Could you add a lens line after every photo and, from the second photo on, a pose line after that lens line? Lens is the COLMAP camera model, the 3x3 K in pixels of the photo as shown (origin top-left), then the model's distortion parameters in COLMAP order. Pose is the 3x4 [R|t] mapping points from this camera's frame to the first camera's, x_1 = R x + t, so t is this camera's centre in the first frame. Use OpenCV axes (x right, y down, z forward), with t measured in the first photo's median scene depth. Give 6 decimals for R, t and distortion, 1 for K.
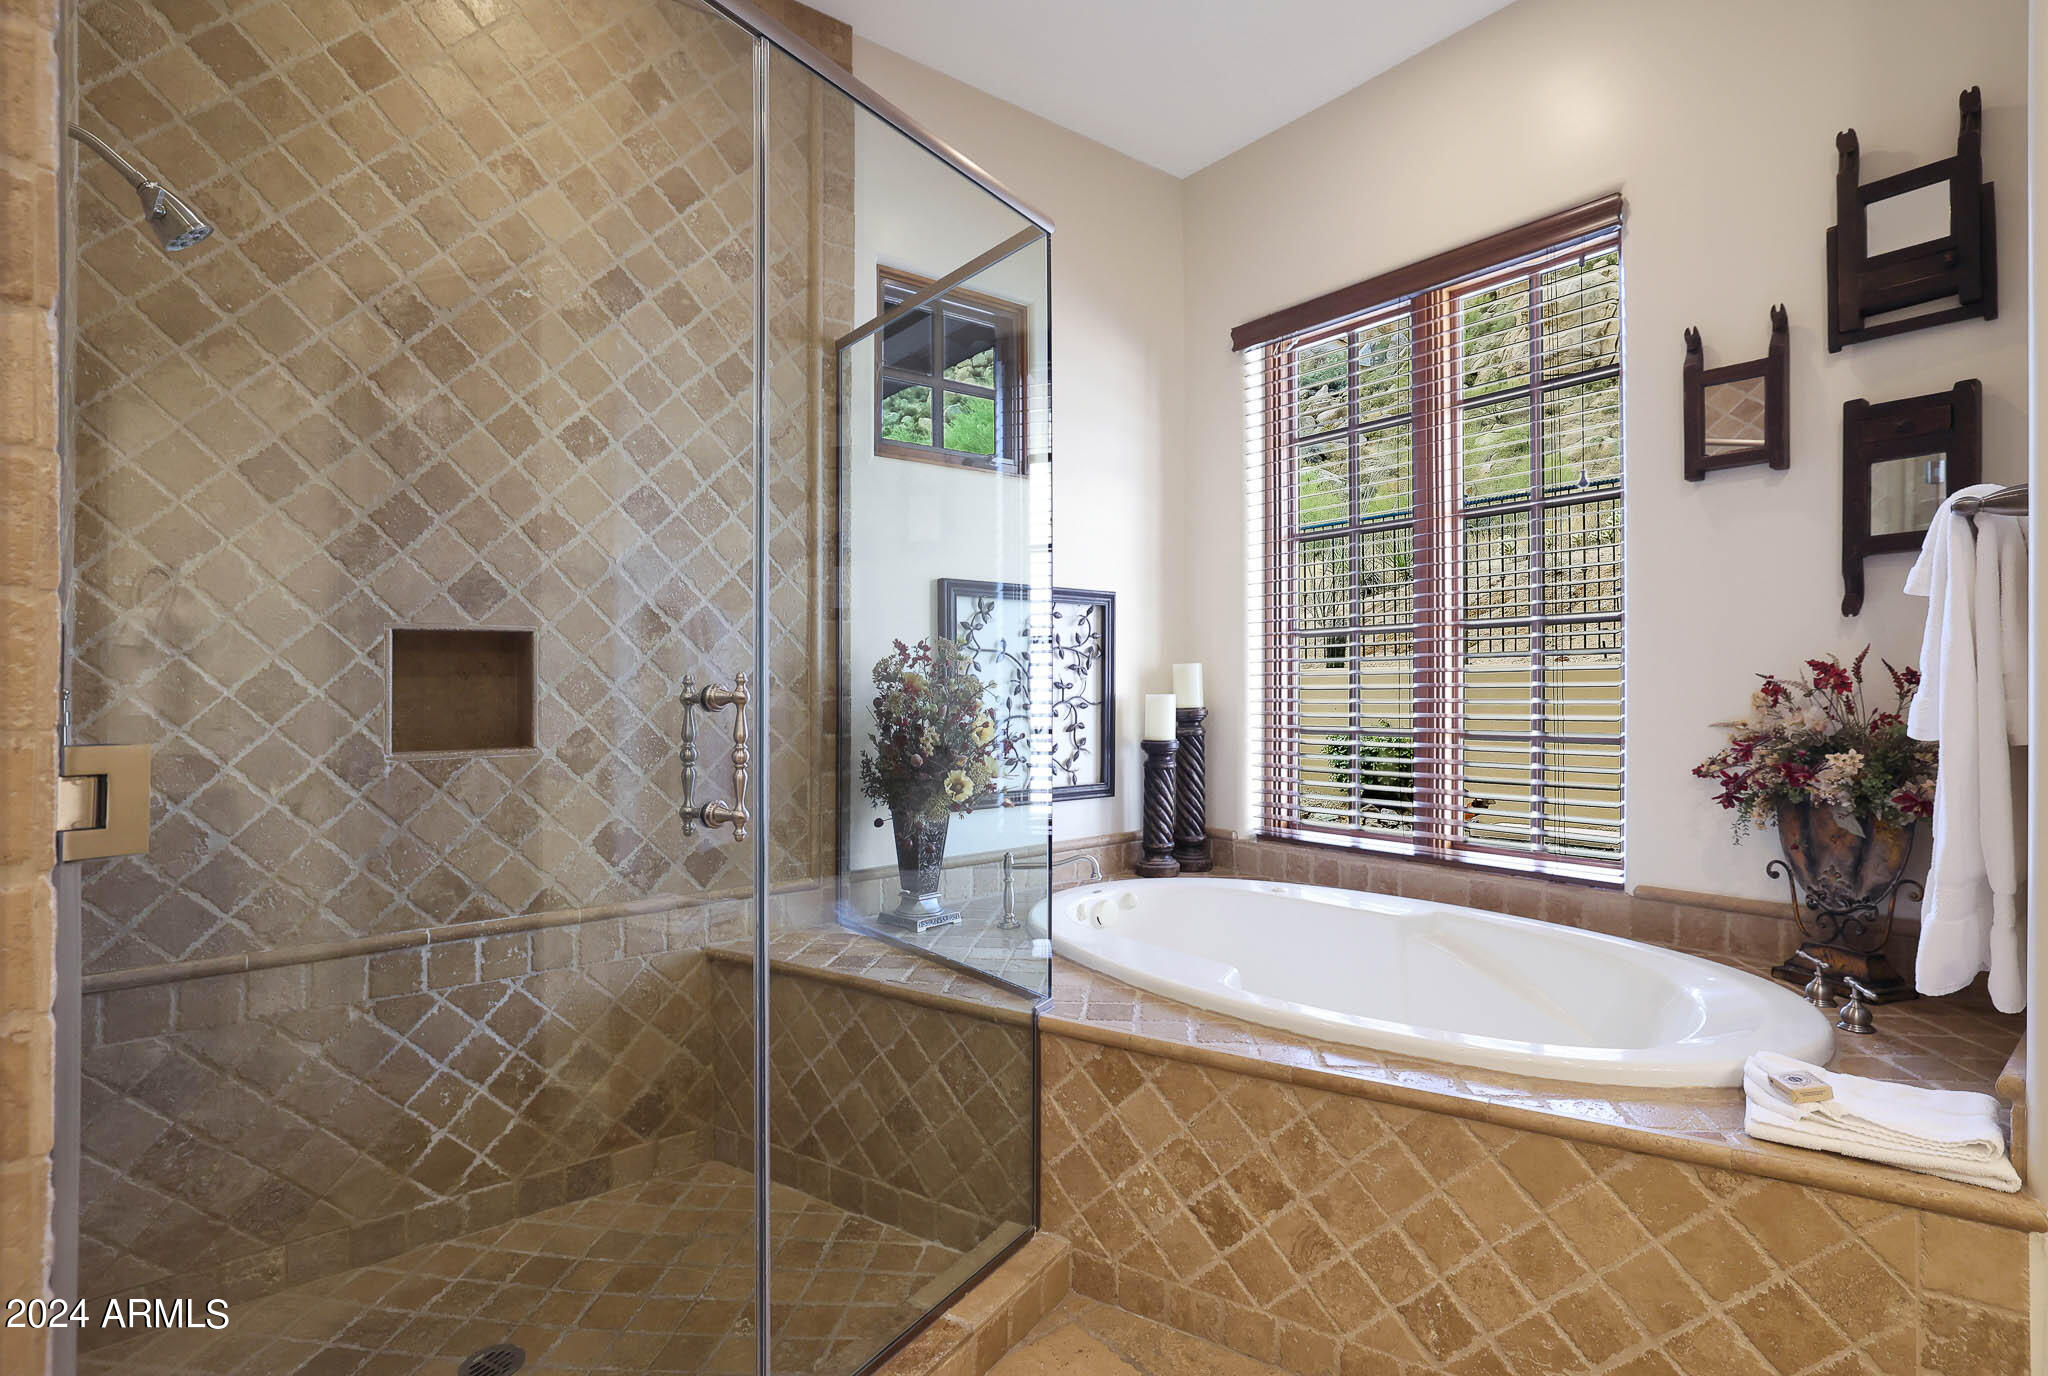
lens RADIAL K [[982.5, 0, 1023.4], [0, 982.5, 678.9], [0, 0, 1]] dist [-0.038779, 0.016421]
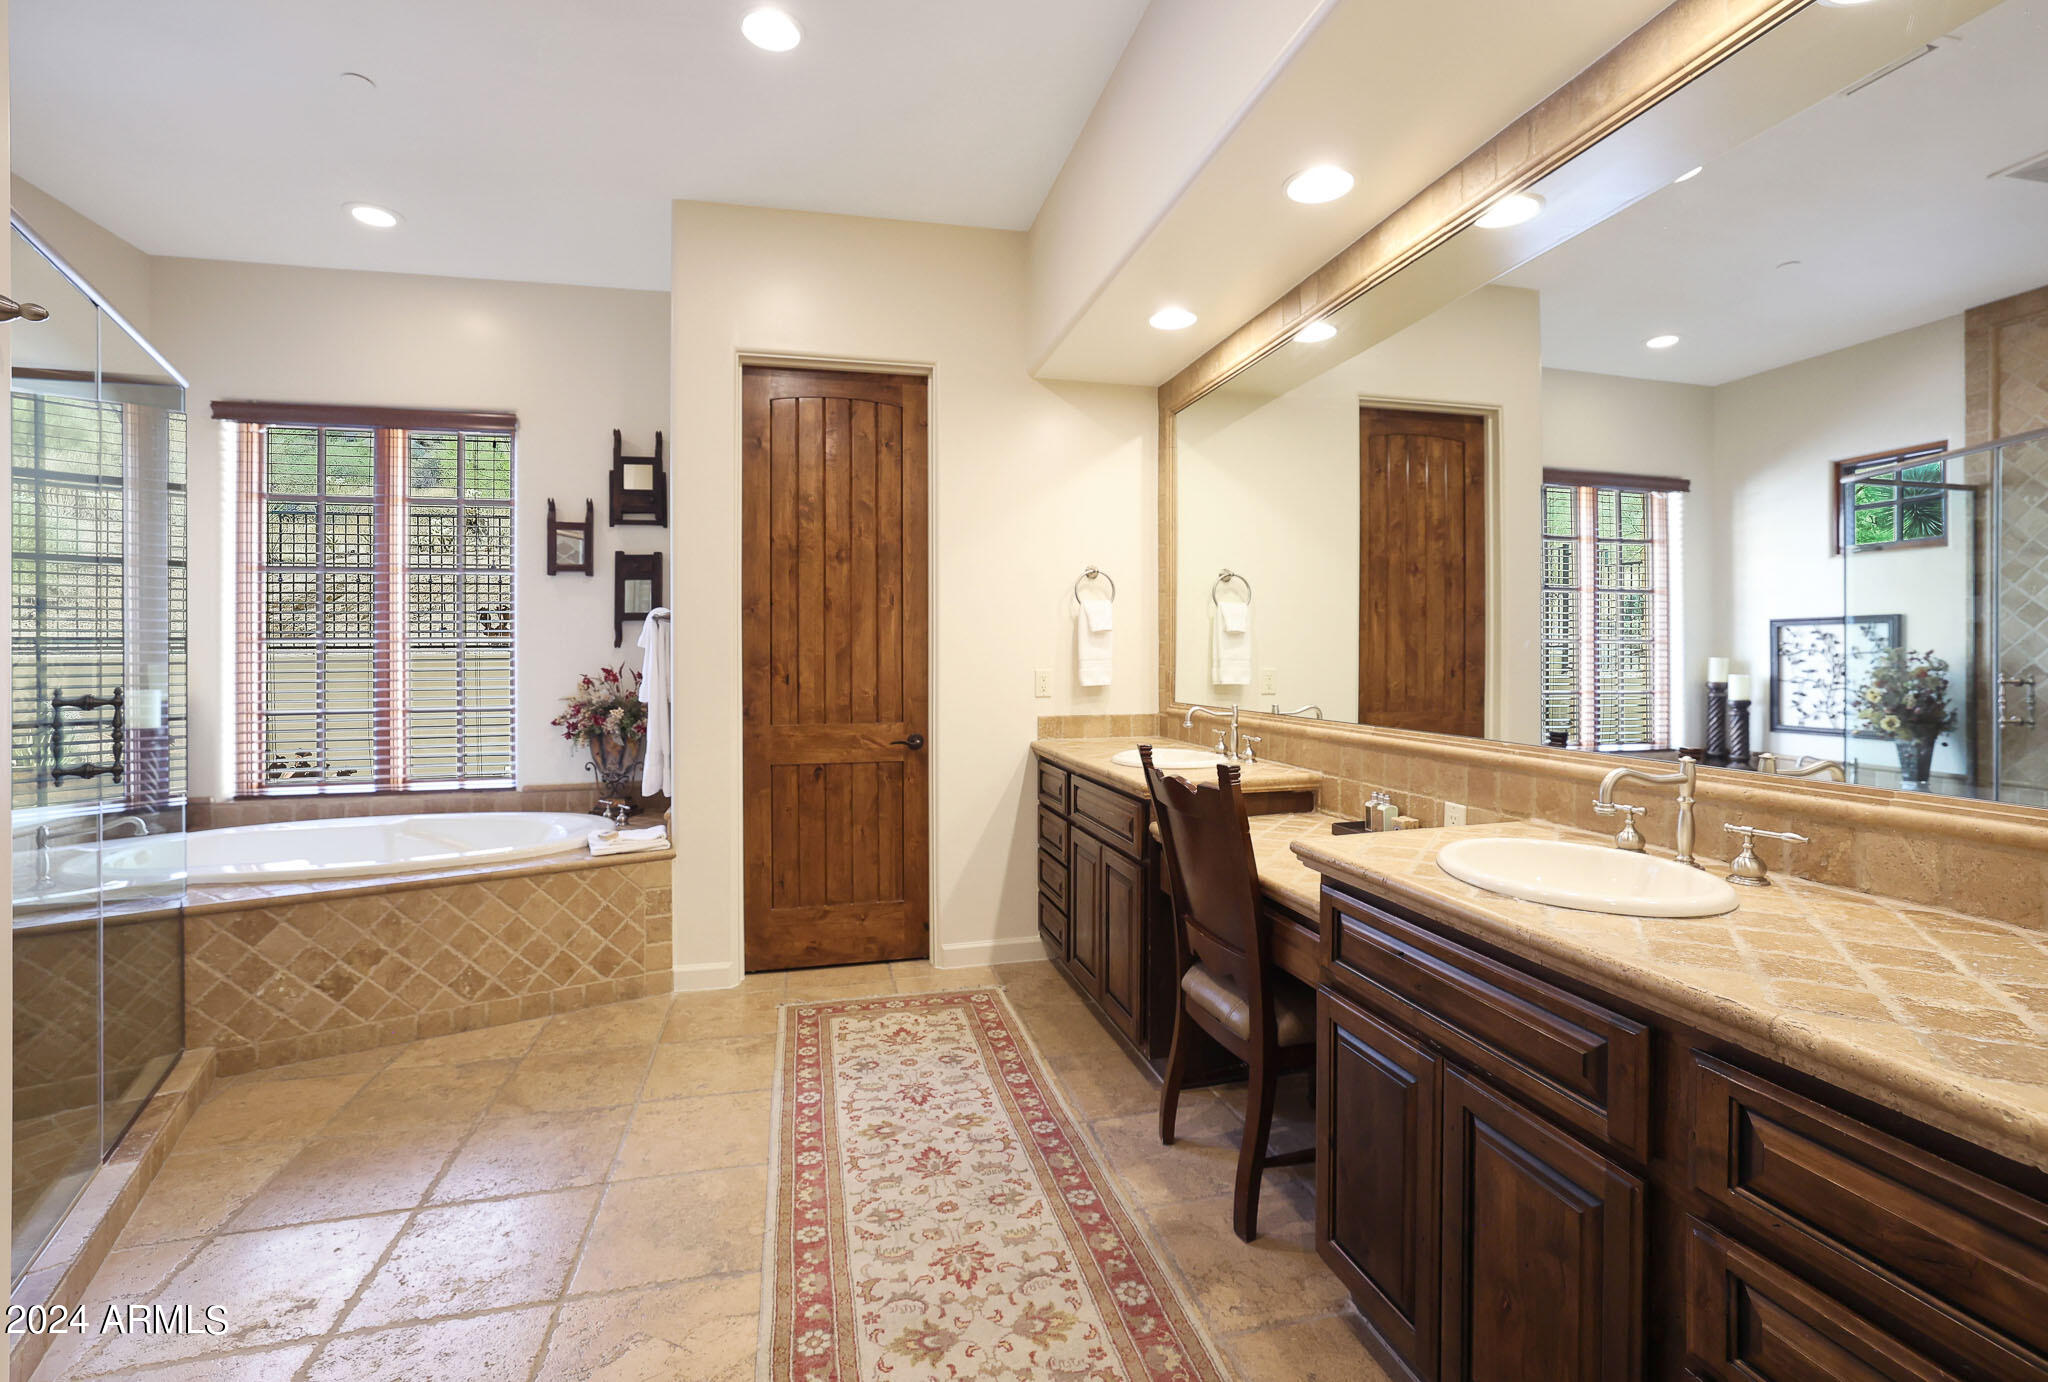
lens RADIAL K [[982.5, 0, 1023.4], [0, 982.5, 681.9], [0, 0, 1]] dist [-0.038779, 0.016421]
pose [[0.431520, -0.017909, 0.901926, -0.790913], [-0.004555, 0.999747, 0.022031, -0.042259], [-0.902092, -0.013615, 0.431329, -0.839275]]
